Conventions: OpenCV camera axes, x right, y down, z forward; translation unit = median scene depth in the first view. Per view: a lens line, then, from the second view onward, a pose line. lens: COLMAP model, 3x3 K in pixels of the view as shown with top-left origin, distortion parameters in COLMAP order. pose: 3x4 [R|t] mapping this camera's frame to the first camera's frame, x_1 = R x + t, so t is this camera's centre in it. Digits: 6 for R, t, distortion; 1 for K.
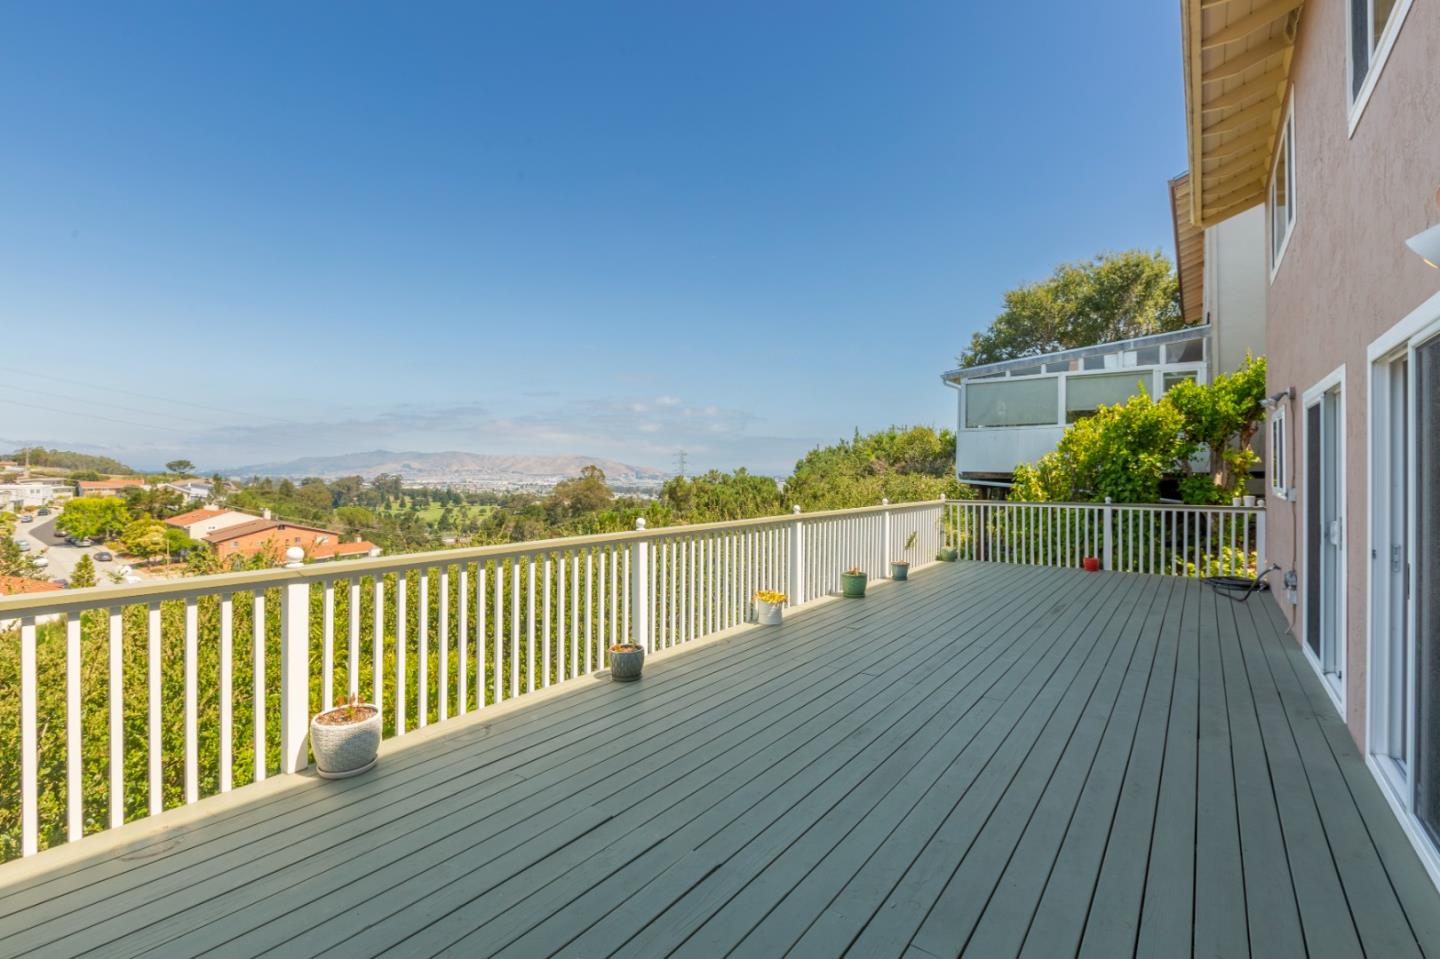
lens RADIAL K [[638.3, 0, 713.5], [0, 638.3, 473.0], [0, 0, 1]] dist [0.015685, -0.003908]
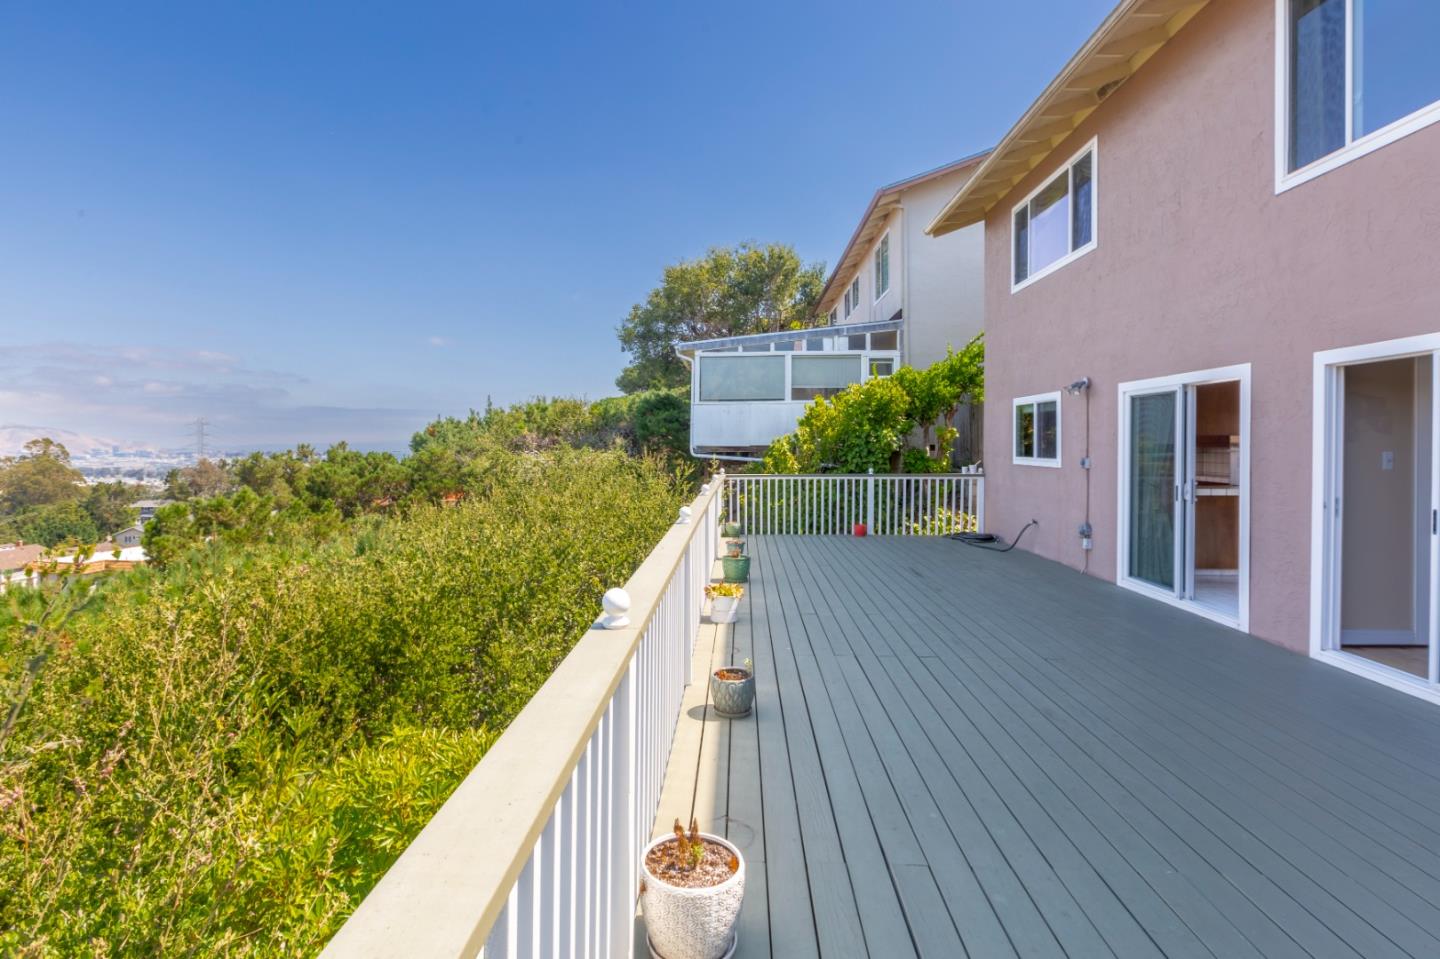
lens RADIAL K [[700.0, 0, 656.3], [0, 700.0, 460.3], [0, 0, 1]] dist [-0.004587, -0.000705]
pose [[0.861260, -0.014999, 0.507943, -0.139454], [0.005334, 0.999776, 0.020479, -0.001332], [-0.508136, -0.014929, 0.861147, 0.068466]]
